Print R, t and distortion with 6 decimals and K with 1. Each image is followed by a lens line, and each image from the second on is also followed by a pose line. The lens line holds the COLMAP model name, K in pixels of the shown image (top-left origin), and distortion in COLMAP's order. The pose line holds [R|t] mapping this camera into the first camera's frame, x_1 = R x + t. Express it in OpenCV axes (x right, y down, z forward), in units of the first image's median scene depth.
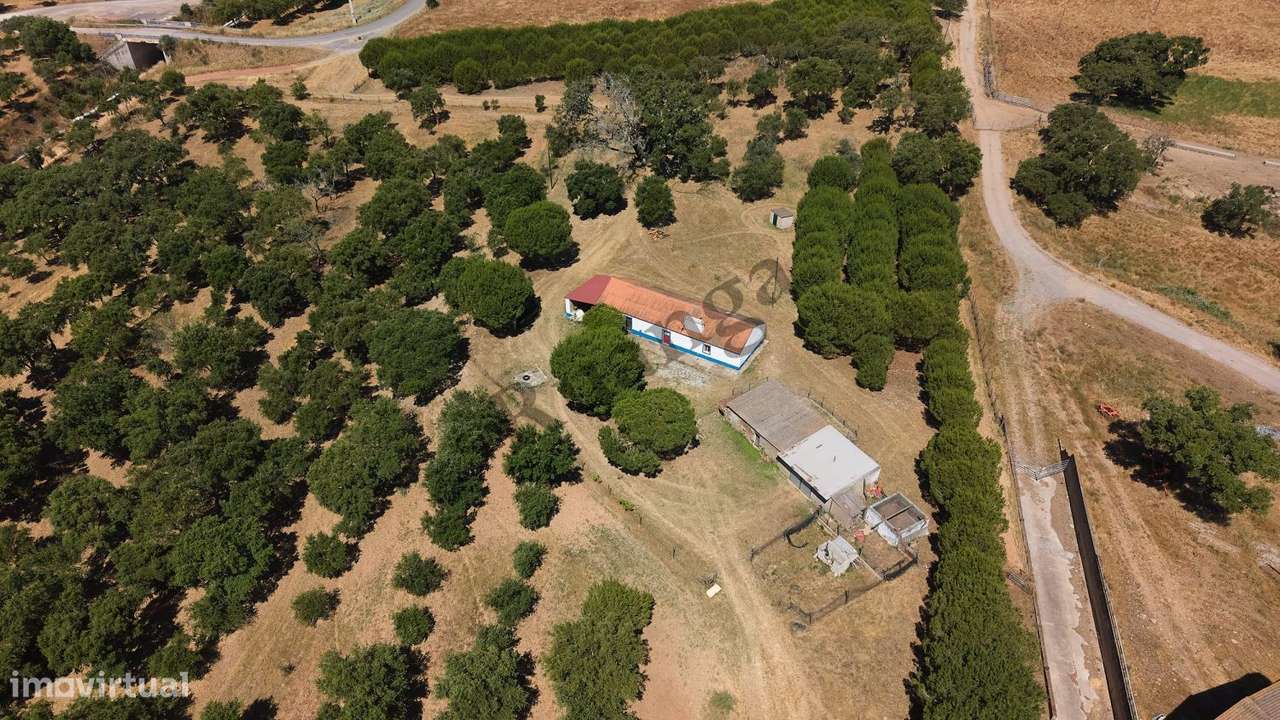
lens RADIAL K [[847.6, 0, 638.0], [0, 847.6, 331.9], [0, 0, 1]] dist [0.026316, -0.024238]
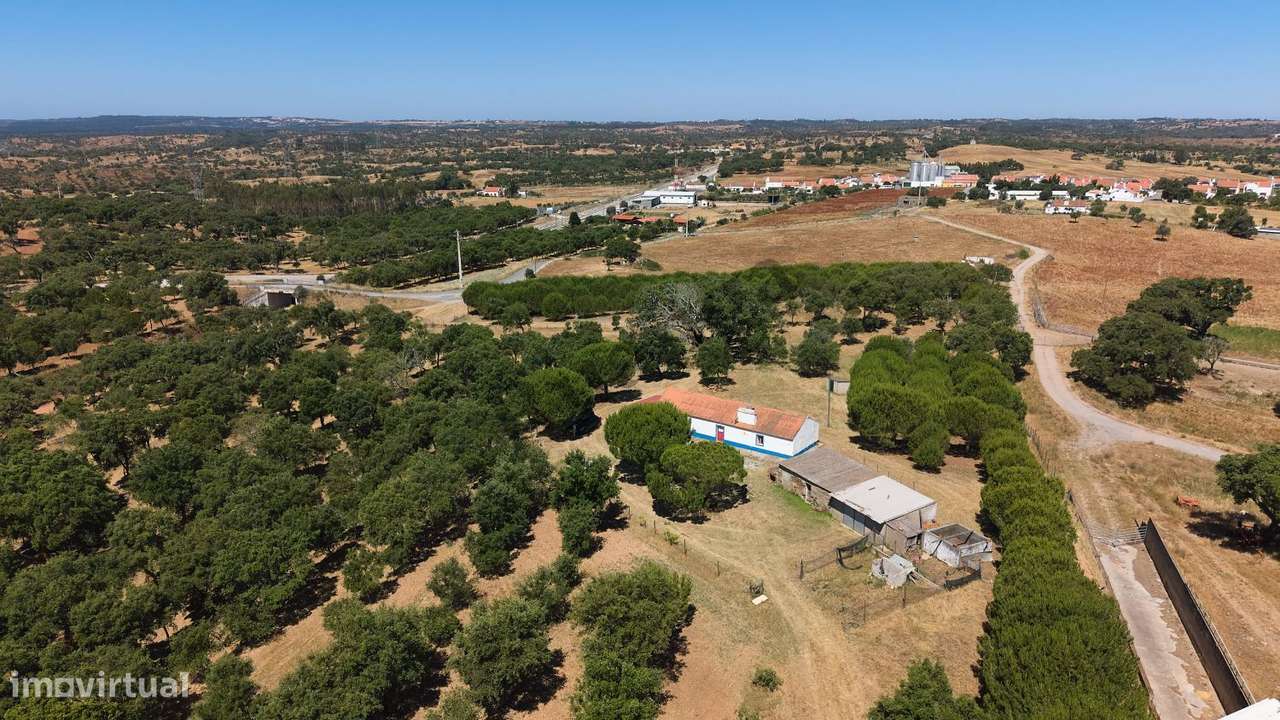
lens RADIAL K [[847.5, 0, 640.0], [0, 847.5, 360.0], [0, 0, 1]] dist [0.008176, -0.005108]
pose [[0.995609, 0.013254, -0.092668, 0.036242], [-0.047952, 0.922396, -0.383259, 0.377816], [0.080397, 0.386019, 0.918981, 0.026876]]
